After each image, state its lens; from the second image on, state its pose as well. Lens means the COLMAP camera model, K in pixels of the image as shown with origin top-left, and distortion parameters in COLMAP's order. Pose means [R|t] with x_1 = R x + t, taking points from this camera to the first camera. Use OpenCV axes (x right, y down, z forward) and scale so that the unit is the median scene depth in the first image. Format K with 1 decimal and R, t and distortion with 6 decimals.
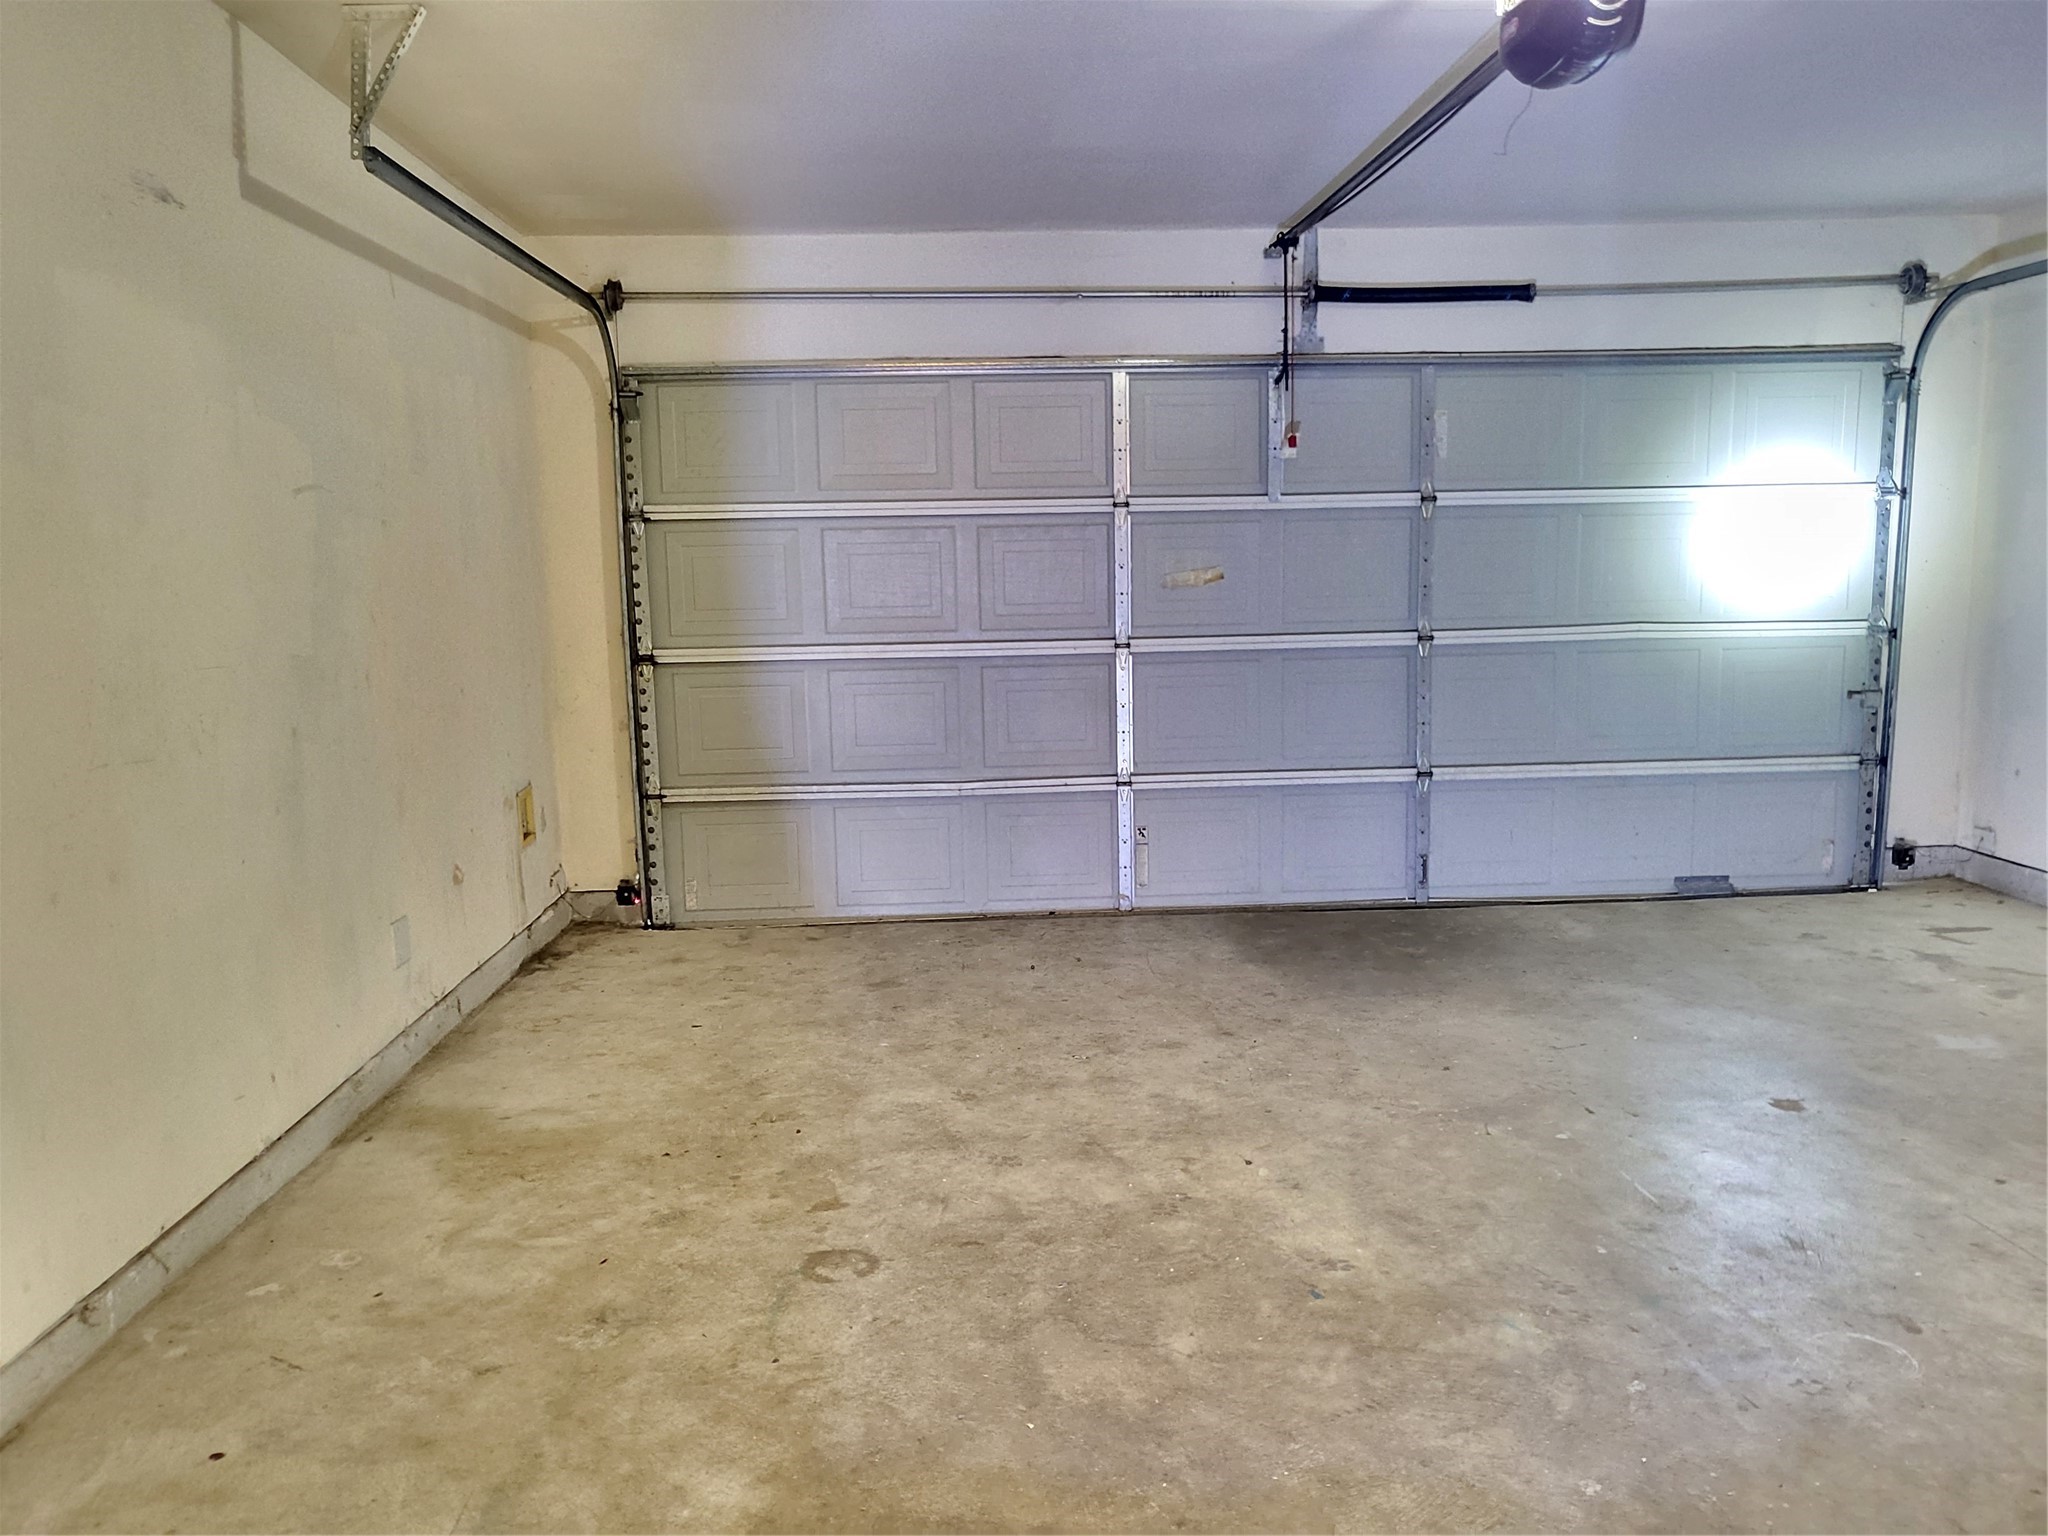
lens RADIAL K [[1546.3, 0, 1024.0], [0, 1546.3, 768.0], [0, 0, 1]] dist [-0.000144, 0.000348]
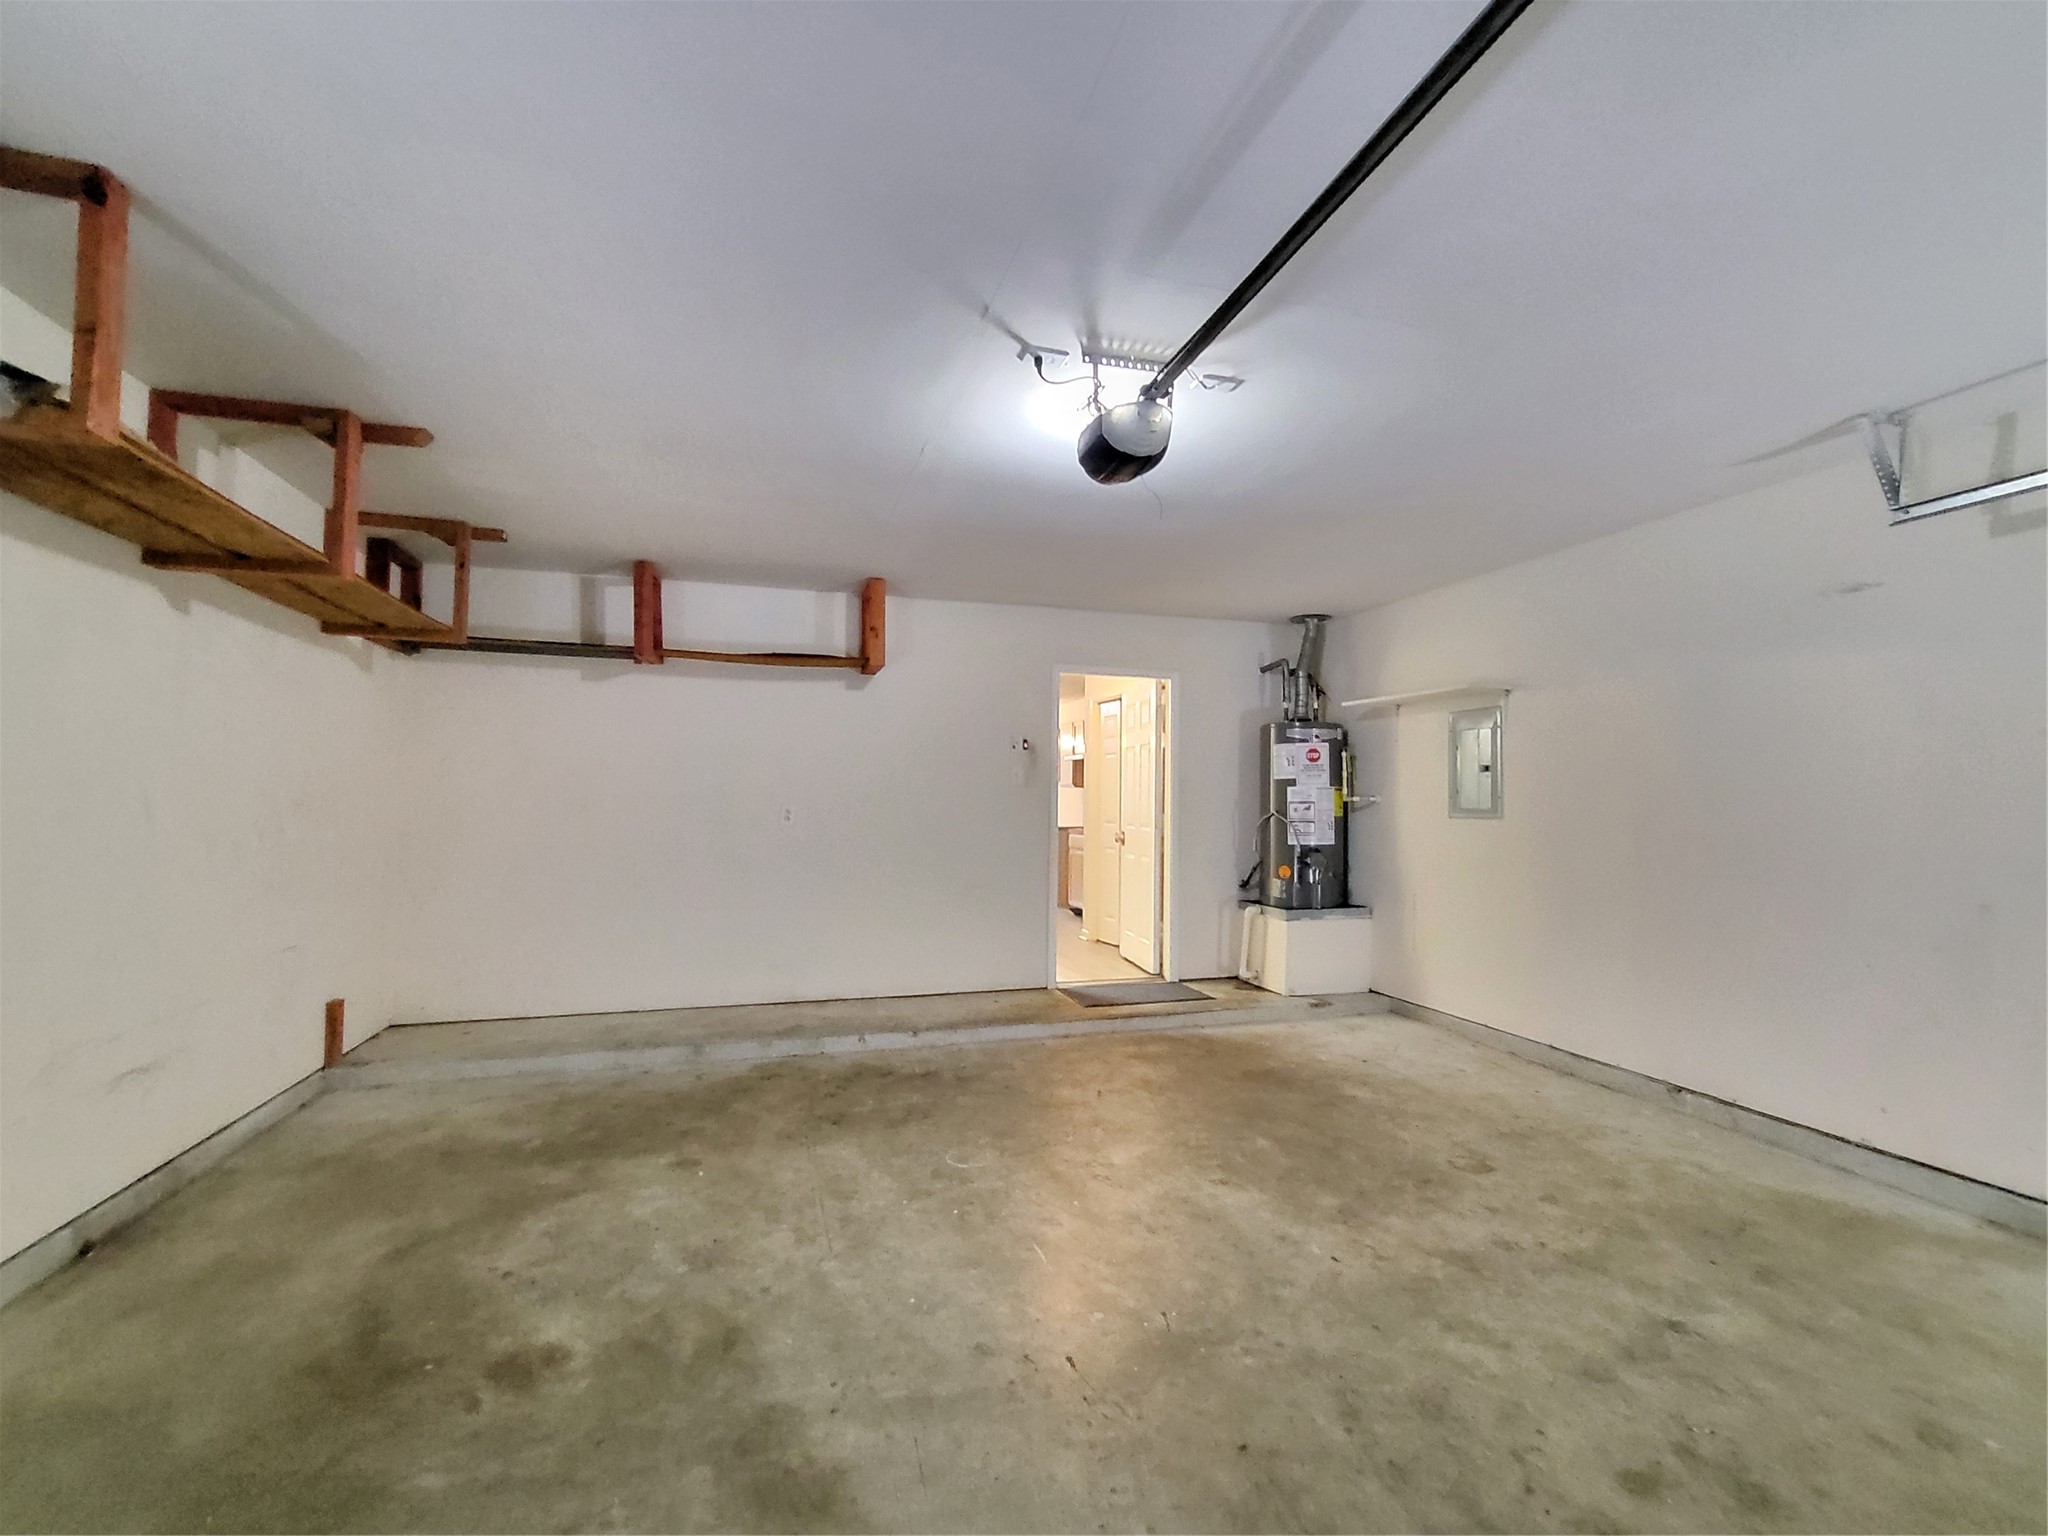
lens RADIAL K [[900.9, 0, 1024.4], [0, 900.9, 775.6], [0, 0, 1]] dist [0.001791, -0.000197]
pose [[-0.968376, 0.007983, -0.249367, 0.590440], [-0.019780, 0.993886, 0.108629, -0.220591], [0.248710, 0.110126, -0.962297, 1.655636]]
